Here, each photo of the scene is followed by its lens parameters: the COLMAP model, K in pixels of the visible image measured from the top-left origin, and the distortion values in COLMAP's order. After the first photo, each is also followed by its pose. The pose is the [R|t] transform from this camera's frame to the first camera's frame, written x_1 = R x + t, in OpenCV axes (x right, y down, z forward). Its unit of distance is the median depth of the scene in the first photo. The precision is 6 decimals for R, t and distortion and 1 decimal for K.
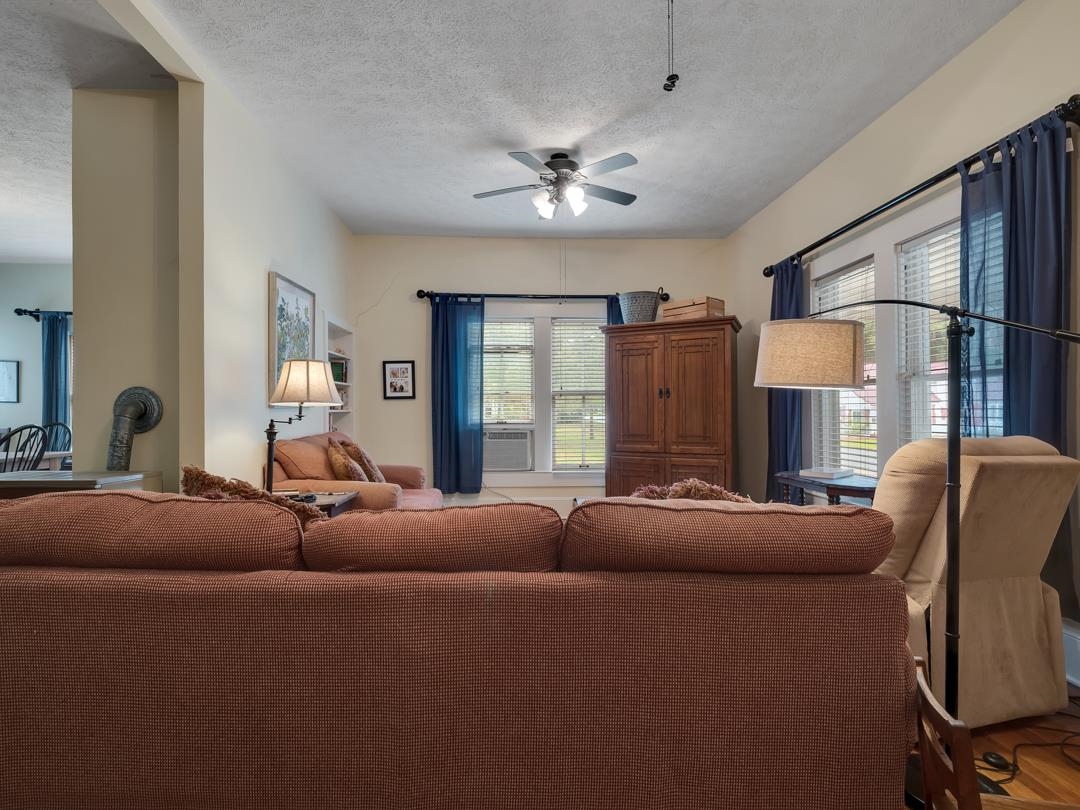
lens RADIAL K [[518.8, 0, 537.1], [0, 518.8, 410.2], [0, 0, 1]] dist [0.001600, 0.000042]
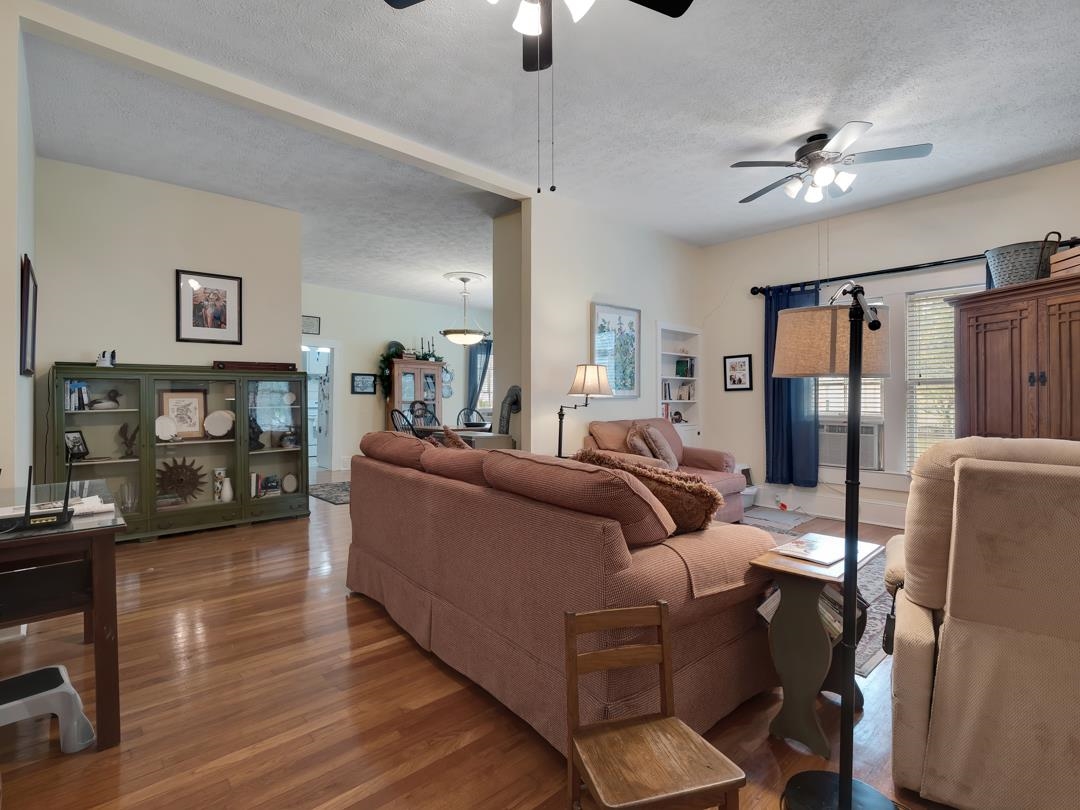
lens RADIAL K [[518.8, 0, 542.3], [0, 518.8, 398.2], [0, 0, 1]] dist [0.001600, 0.000042]
pose [[0.635243, 0.000536, -0.772313, 0.331006], [-0.005940, 0.999974, -0.004192, 0.001112], [0.772290, 0.007251, 0.635229, -0.001314]]
